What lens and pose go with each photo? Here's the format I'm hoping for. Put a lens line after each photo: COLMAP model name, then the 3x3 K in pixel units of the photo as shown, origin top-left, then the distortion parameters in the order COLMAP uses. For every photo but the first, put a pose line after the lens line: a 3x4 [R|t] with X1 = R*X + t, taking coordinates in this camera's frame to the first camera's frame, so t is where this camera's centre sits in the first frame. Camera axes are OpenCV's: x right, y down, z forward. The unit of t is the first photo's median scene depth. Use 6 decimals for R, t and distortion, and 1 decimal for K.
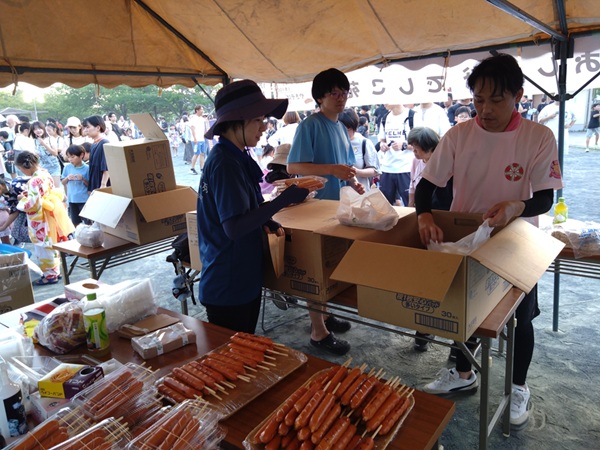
lens RADIAL K [[471.0, 0, 300.0], [0, 471.0, 225.0], [0, 0, 1]] dist [-0.002510, 0.002036]
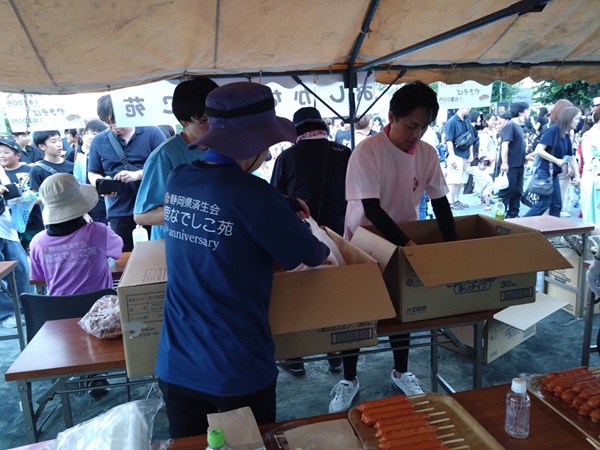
lens RADIAL K [[471.0, 0, 300.0], [0, 471.0, 225.0], [0, 0, 1]] dist [-0.002510, 0.002036]
pose [[0.633424, -0.143788, 0.760328, -0.455921], [0.189978, 0.981408, 0.027328, -0.066091], [-0.750121, 0.127136, 0.648964, 0.348181]]
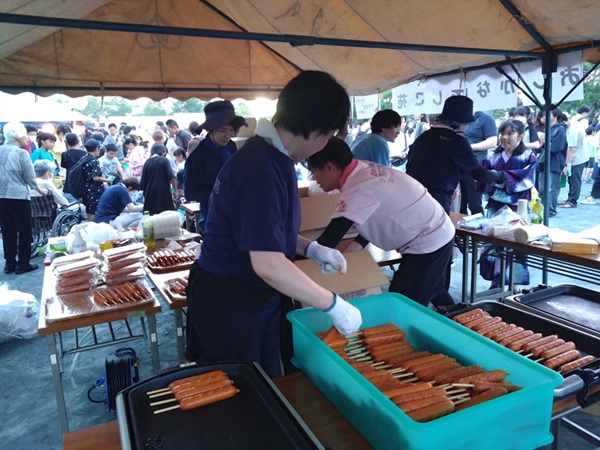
lens RADIAL K [[471.0, 0, 300.0], [0, 471.0, 225.0], [0, 0, 1]] dist [-0.002510, 0.002036]
pose [[0.899368, 0.106729, -0.423964, 0.515601], [-0.112929, 0.993547, 0.010556, 0.053394], [0.422355, 0.038384, 0.905618, -0.225021]]
